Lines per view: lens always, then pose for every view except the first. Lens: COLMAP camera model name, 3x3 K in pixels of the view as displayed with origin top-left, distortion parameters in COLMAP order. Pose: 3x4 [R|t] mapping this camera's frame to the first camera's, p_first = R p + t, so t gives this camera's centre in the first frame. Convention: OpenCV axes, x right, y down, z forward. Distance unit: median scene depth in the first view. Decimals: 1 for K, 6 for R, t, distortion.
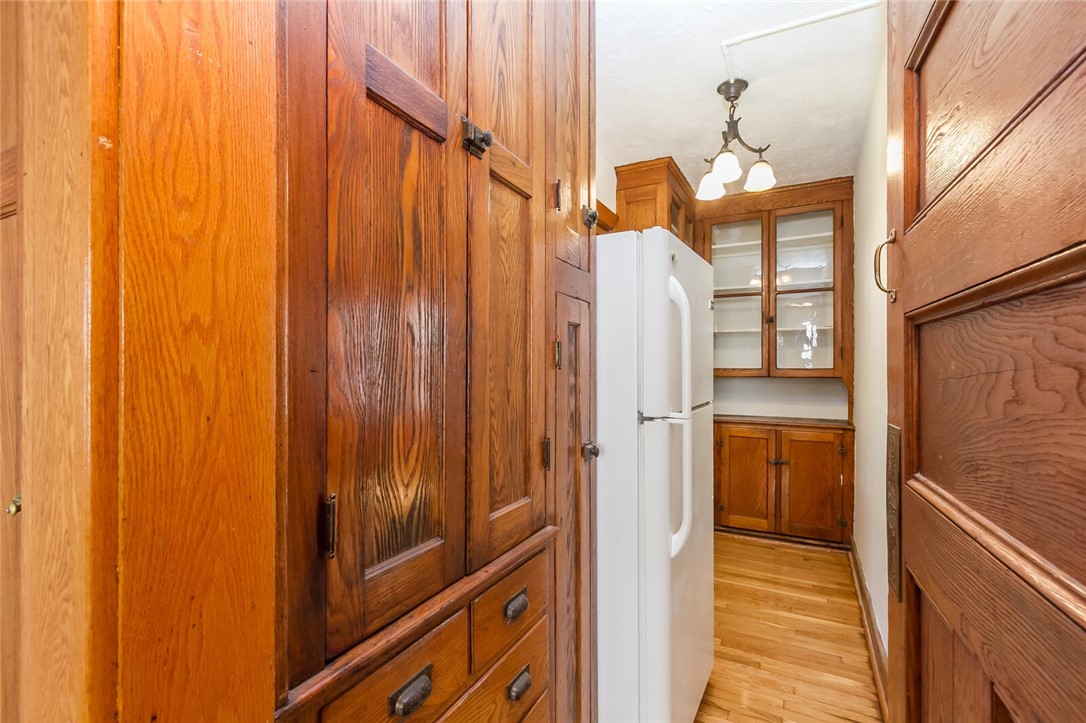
lens RADIAL K [[493.4, 0, 539.7], [0, 493.4, 366.4], [0, 0, 1]] dist [-0.002002, -0.000908]
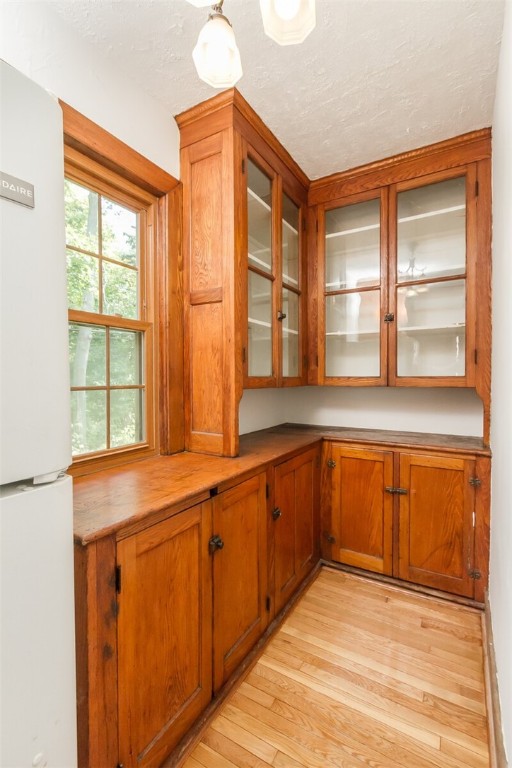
lens RADIAL K [[348.9, 0, 258.8], [0, 348.9, 381.2], [0, 0, 1]] dist [-0.002002, -0.000908]
pose [[0.999383, -0.004922, -0.034766, 0.284318], [0.005594, 0.999799, 0.019248, -0.000374], [0.034664, -0.019430, 0.999210, 0.427704]]
